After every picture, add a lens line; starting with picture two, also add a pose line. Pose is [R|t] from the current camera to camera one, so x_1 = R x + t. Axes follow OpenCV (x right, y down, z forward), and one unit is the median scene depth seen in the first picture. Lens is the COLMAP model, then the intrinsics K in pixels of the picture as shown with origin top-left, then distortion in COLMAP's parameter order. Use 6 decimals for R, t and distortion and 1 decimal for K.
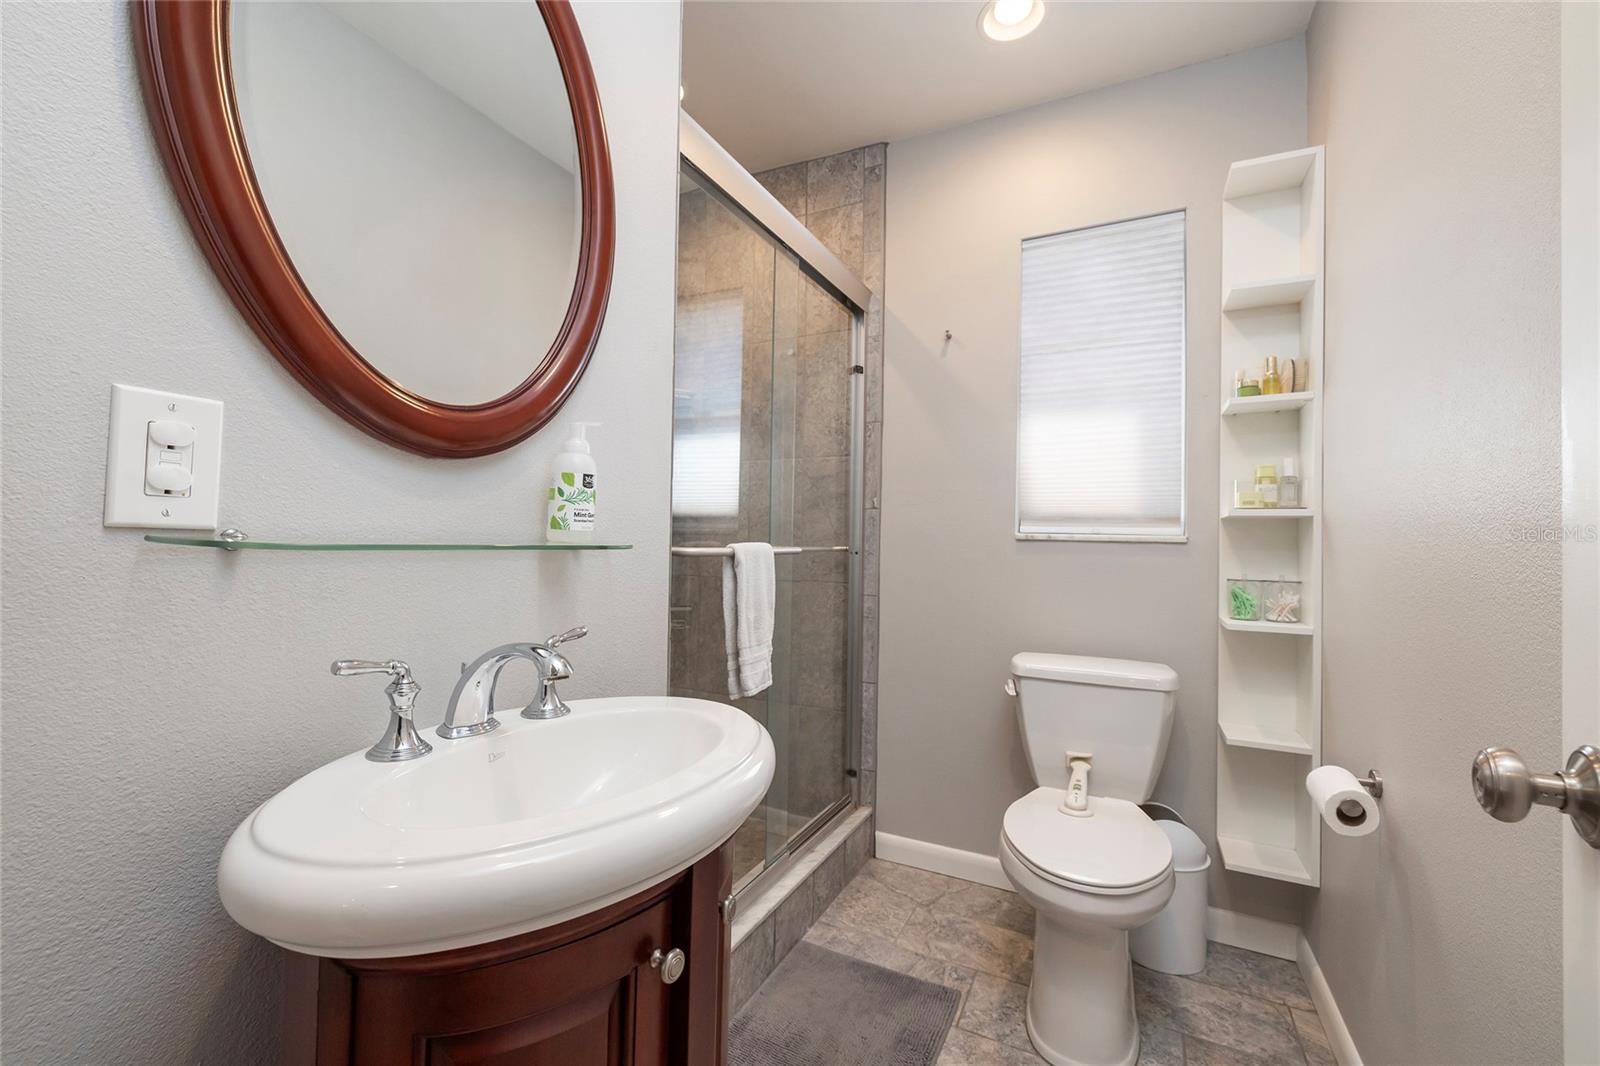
lens RADIAL K [[689.9, 0, 800.0], [0, 689.9, 533.0], [0, 0, 1]] dist [0.001109, 0.000295]
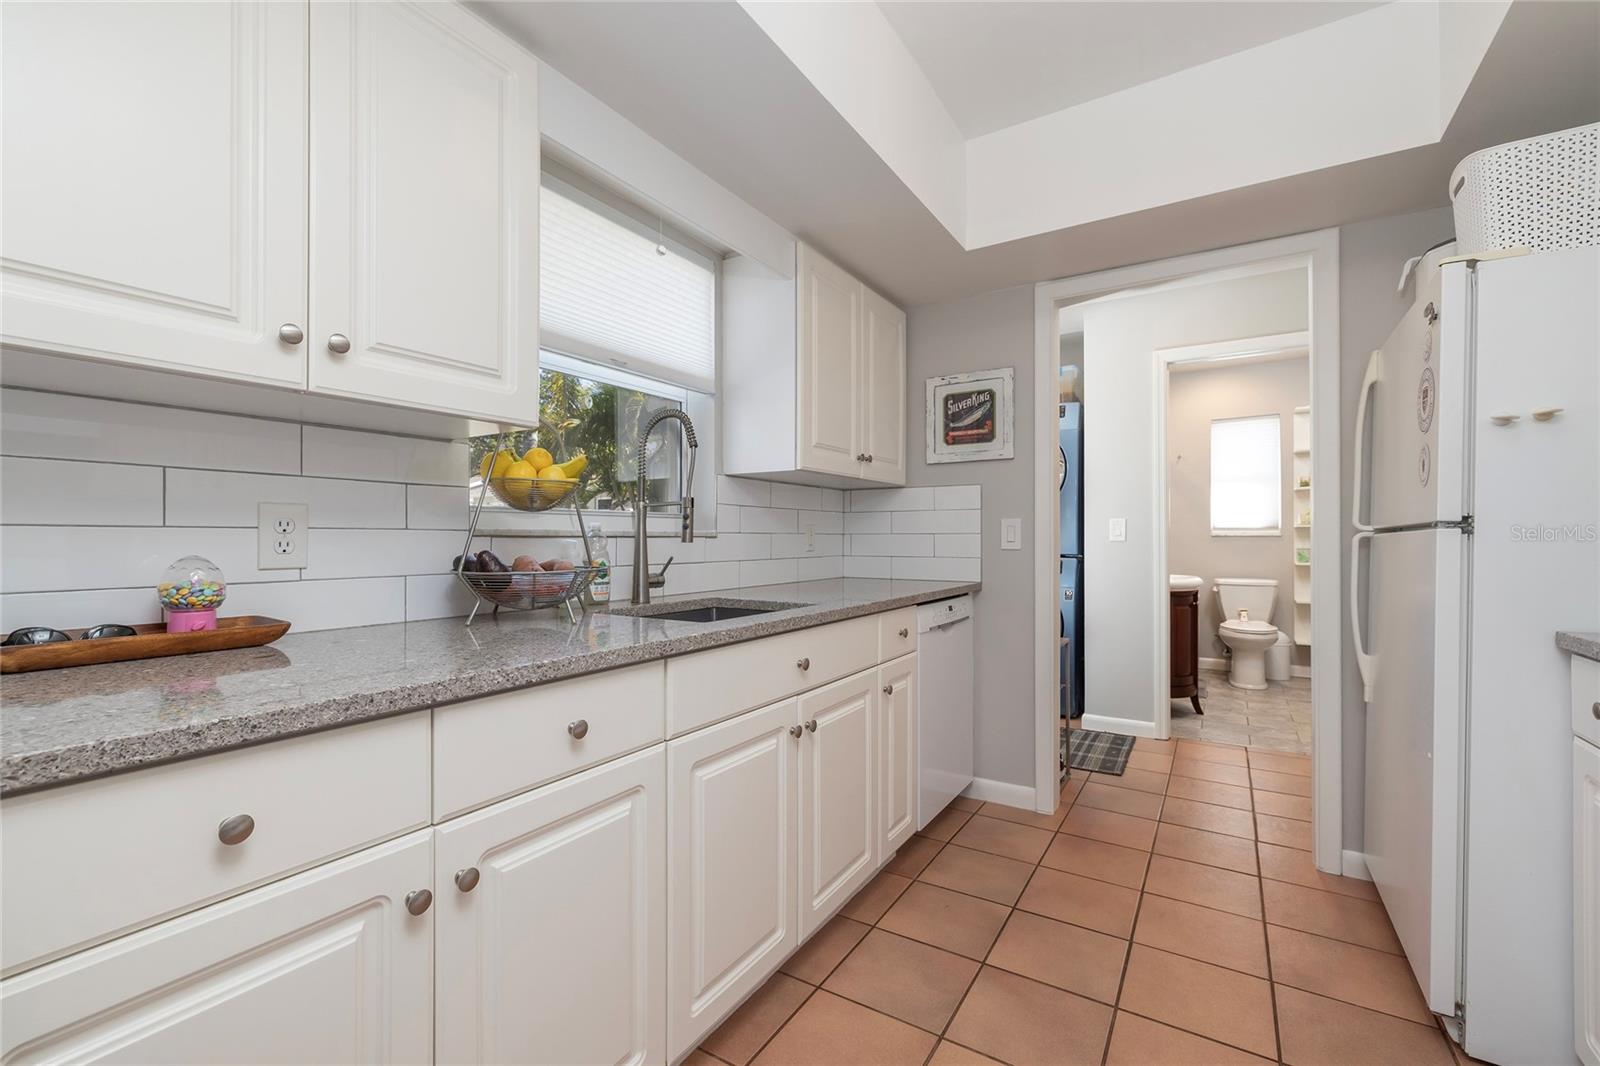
lens RADIAL K [[675.0, 0, 789.8], [0, 675.0, 532.1], [0, 0, 1]] dist [0.001561, 0.000383]
pose [[0.993118, -0.021384, -0.115153, -1.159294], [0.022677, 0.999693, 0.009936, -0.079462], [0.114906, -0.012479, 0.993298, -2.049467]]
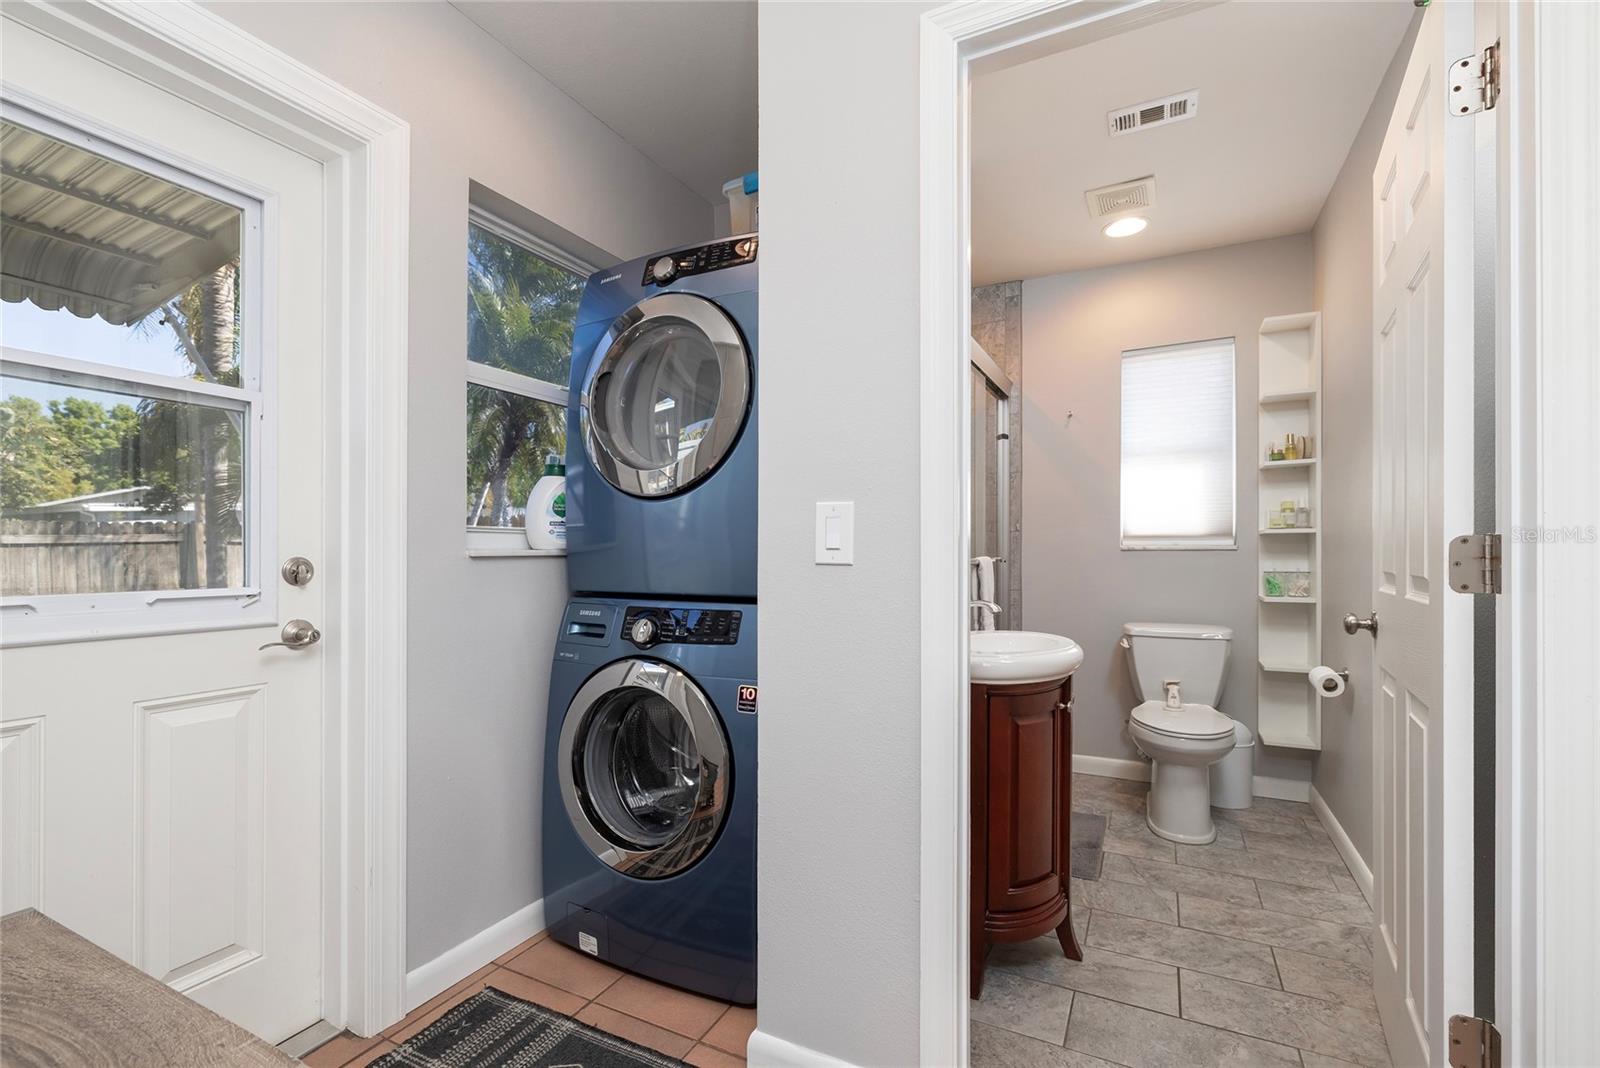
lens RADIAL K [[726.2, 0, 769.3], [0, 726.2, 558.4], [0, 0, 1]] dist [0.001937, 0.000252]
pose [[0.999126, -0.023674, -0.034463, -0.479436], [0.024544, 0.999385, 0.025057, -0.036485], [0.033849, -0.025881, 0.999092, -0.741023]]
